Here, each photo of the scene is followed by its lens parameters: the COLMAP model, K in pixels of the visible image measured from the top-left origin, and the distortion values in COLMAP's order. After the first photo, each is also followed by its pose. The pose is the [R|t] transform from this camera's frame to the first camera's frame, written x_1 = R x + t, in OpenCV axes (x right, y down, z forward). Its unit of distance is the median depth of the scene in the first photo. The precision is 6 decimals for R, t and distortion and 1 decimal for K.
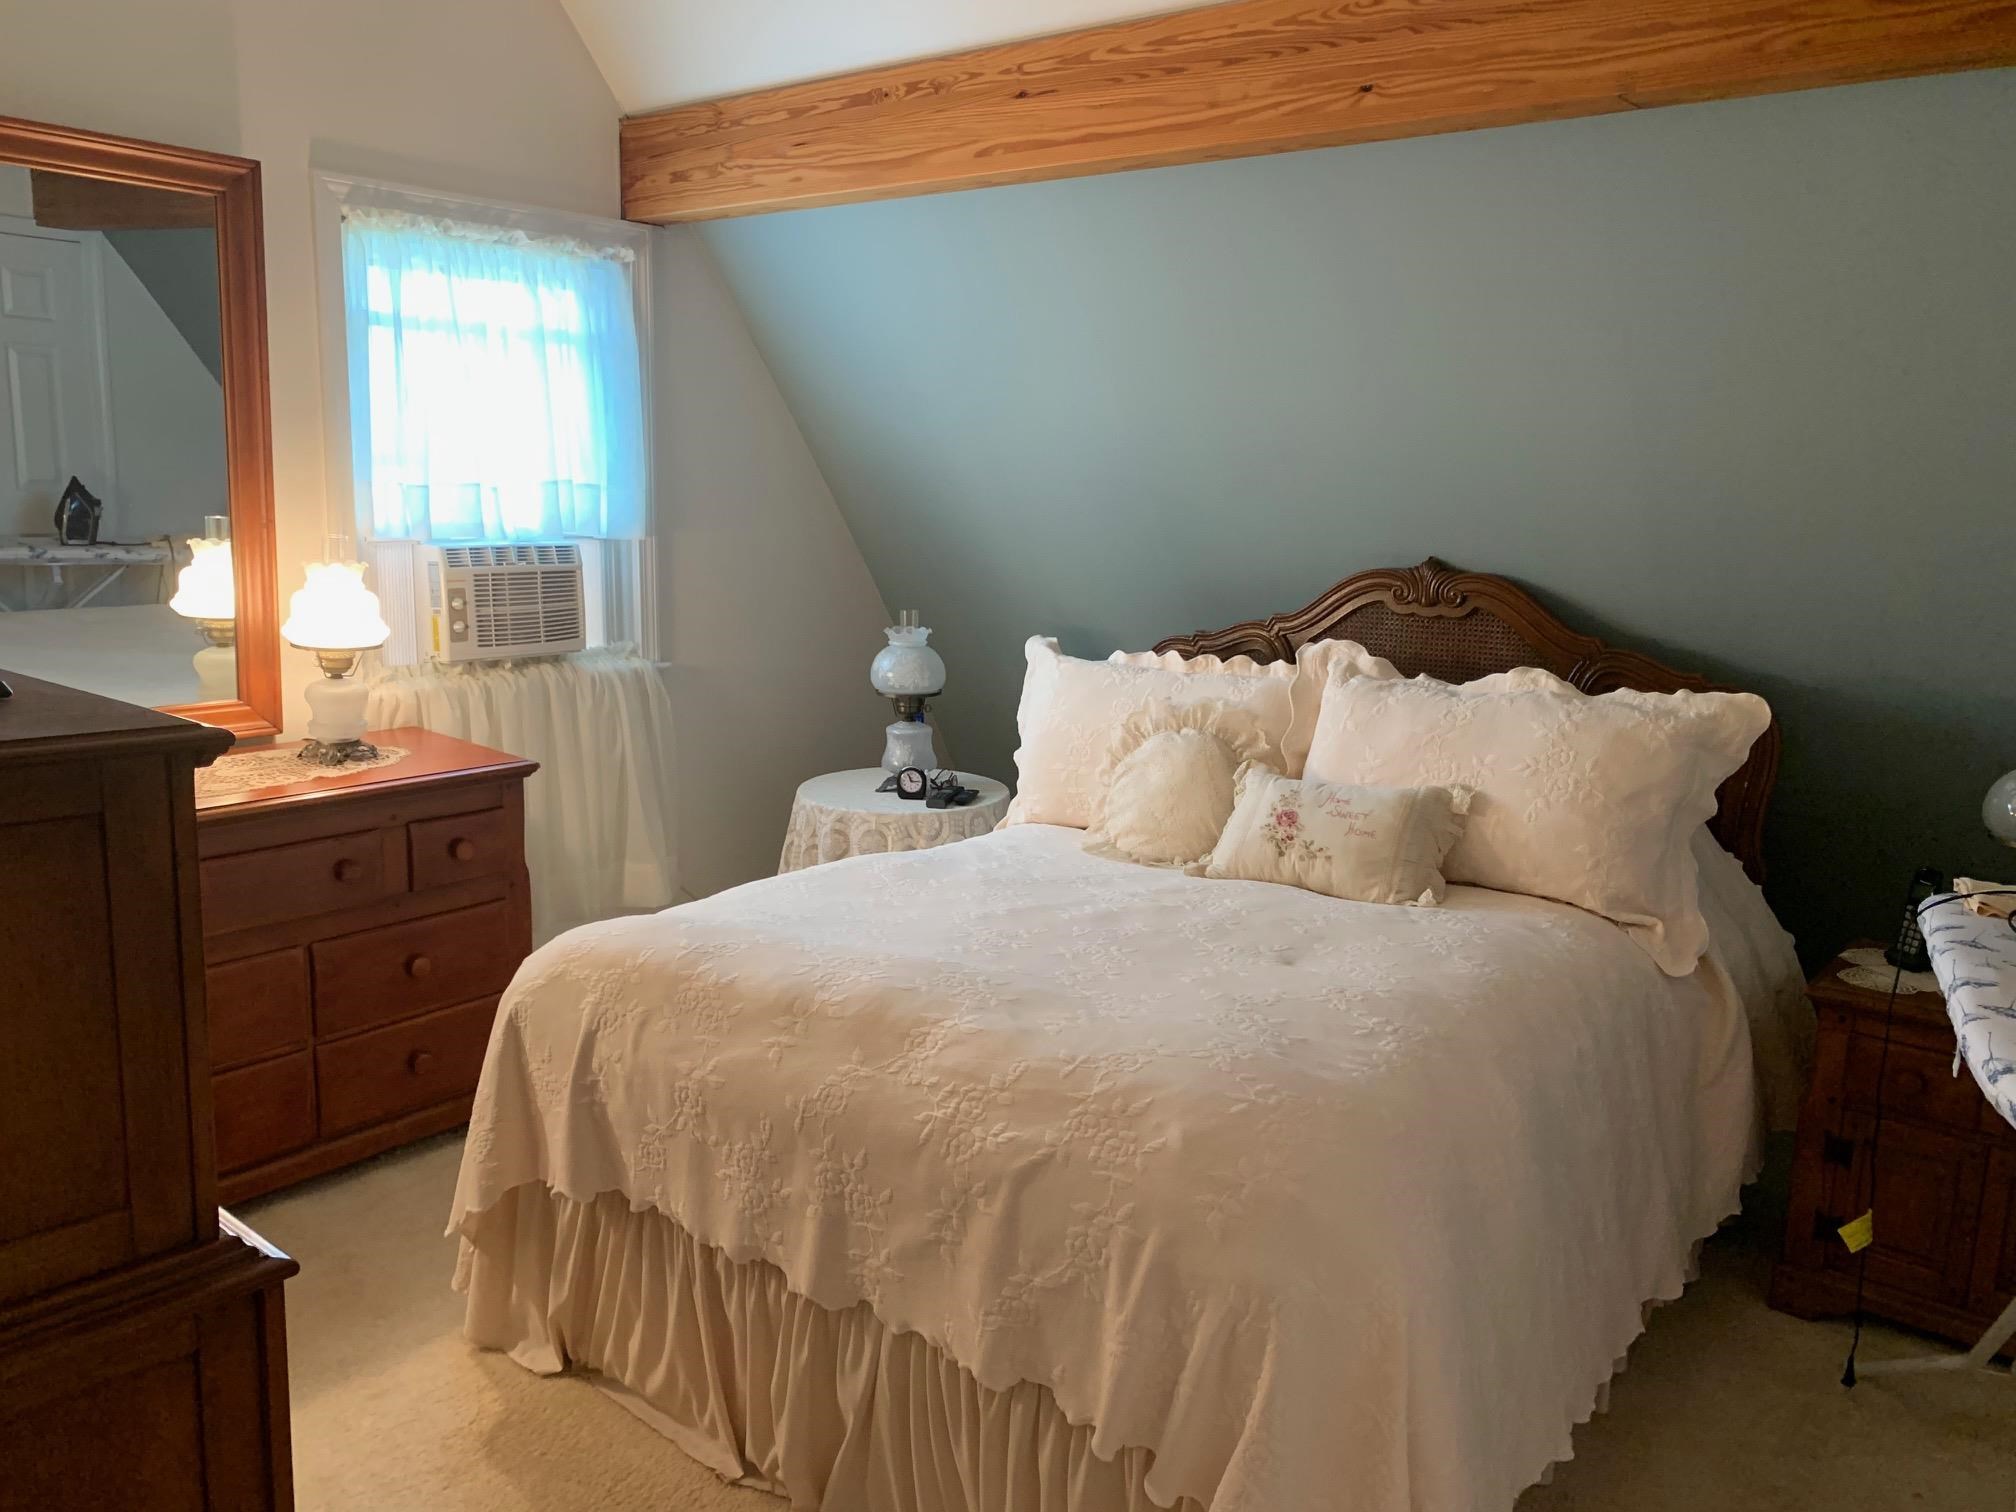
lens RADIAL K [[1582.8, 0, 1009.1], [0, 1582.8, 746.0], [0, 0, 1]] dist [0.109479, -0.291650]
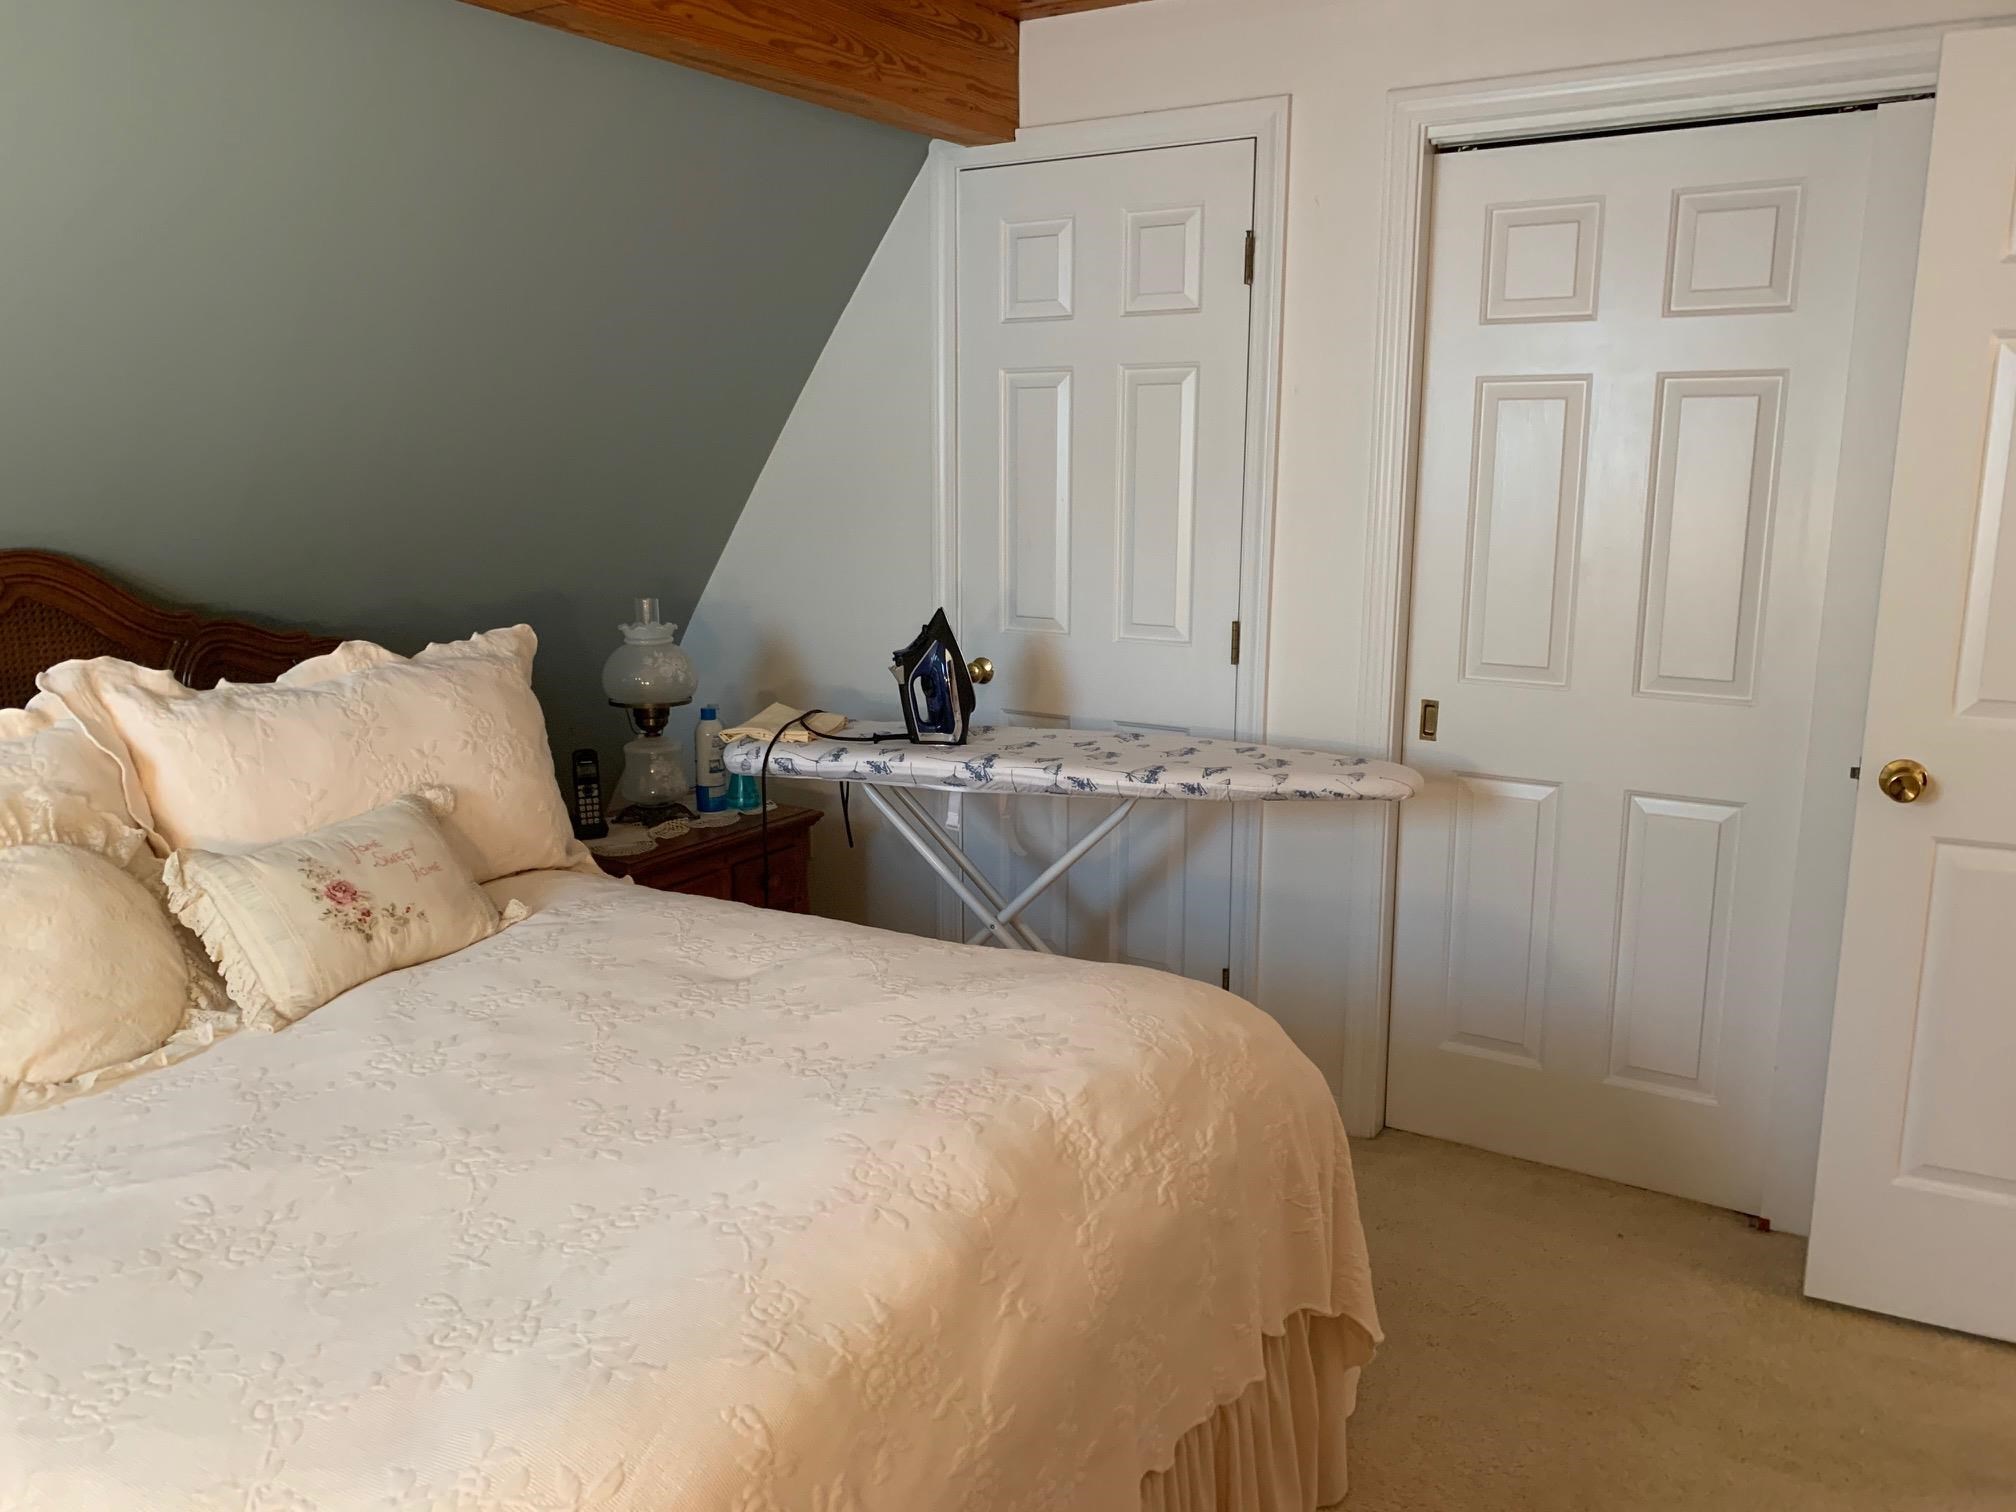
lens RADIAL K [[1582.8, 0, 1009.1], [0, 1582.8, 746.0], [0, 0, 1]] dist [0.109479, -0.291650]
pose [[-0.147301, -0.209789, 0.966587, -0.575274], [0.164389, 0.958463, 0.233078, -0.142083], [-0.975335, 0.193229, -0.106695, 0.813222]]
